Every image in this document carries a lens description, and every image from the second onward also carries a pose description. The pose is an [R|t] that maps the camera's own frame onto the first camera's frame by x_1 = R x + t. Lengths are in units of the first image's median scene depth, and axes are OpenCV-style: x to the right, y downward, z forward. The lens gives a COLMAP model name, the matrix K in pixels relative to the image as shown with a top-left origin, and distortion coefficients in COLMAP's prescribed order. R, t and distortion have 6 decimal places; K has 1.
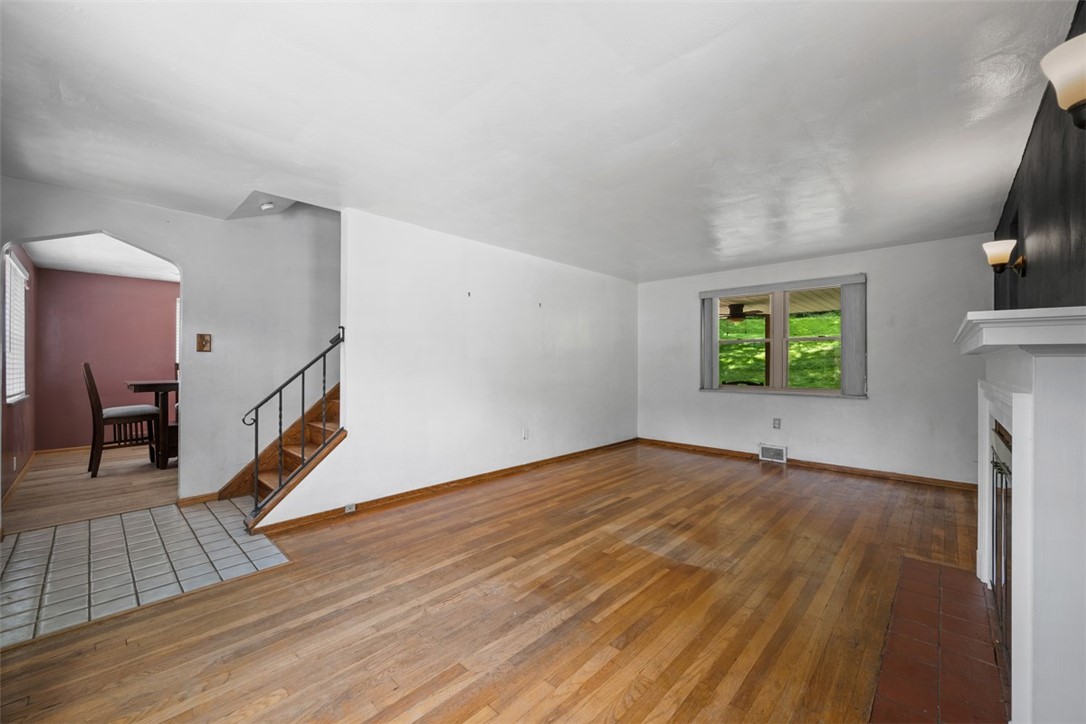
lens RADIAL K [[426.5, 0, 542.4], [0, 426.5, 363.6], [0, 0, 1]] dist [-0.000946, -0.000310]
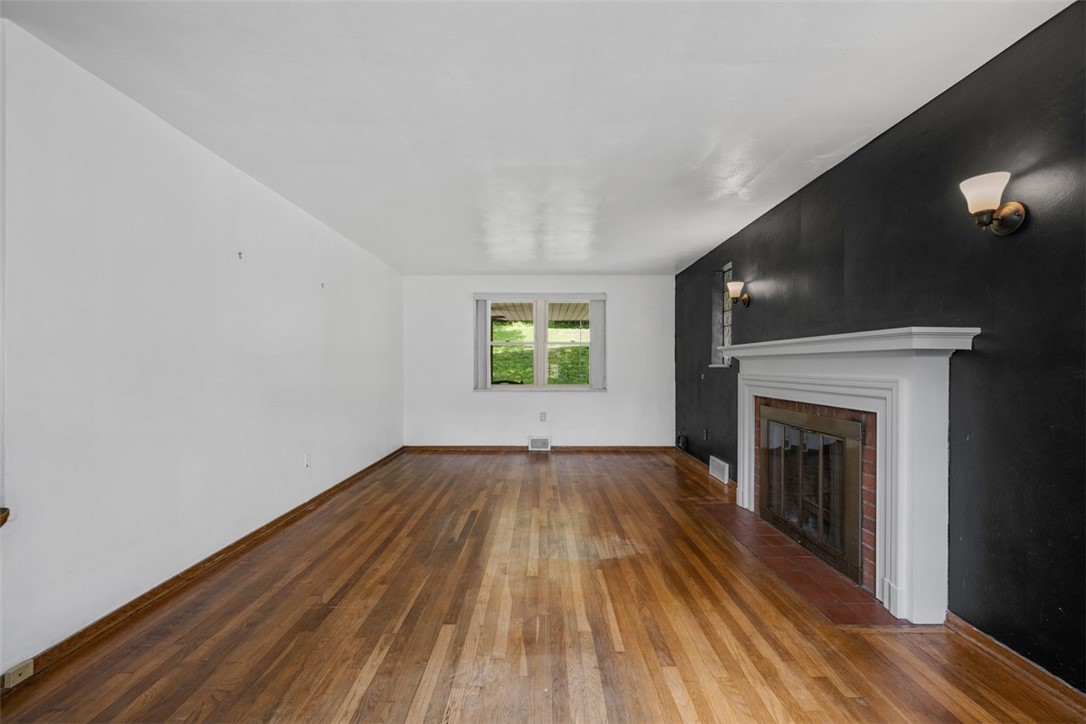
lens RADIAL K [[426.5, 0, 542.4], [0, 426.5, 363.6], [0, 0, 1]] dist [-0.000946, -0.000310]
pose [[0.725624, 0.001398, 0.688090, -0.375874], [0.001519, 0.999992, -0.003633, 0.005506], [-0.688090, 0.003681, 0.725616, 0.288015]]
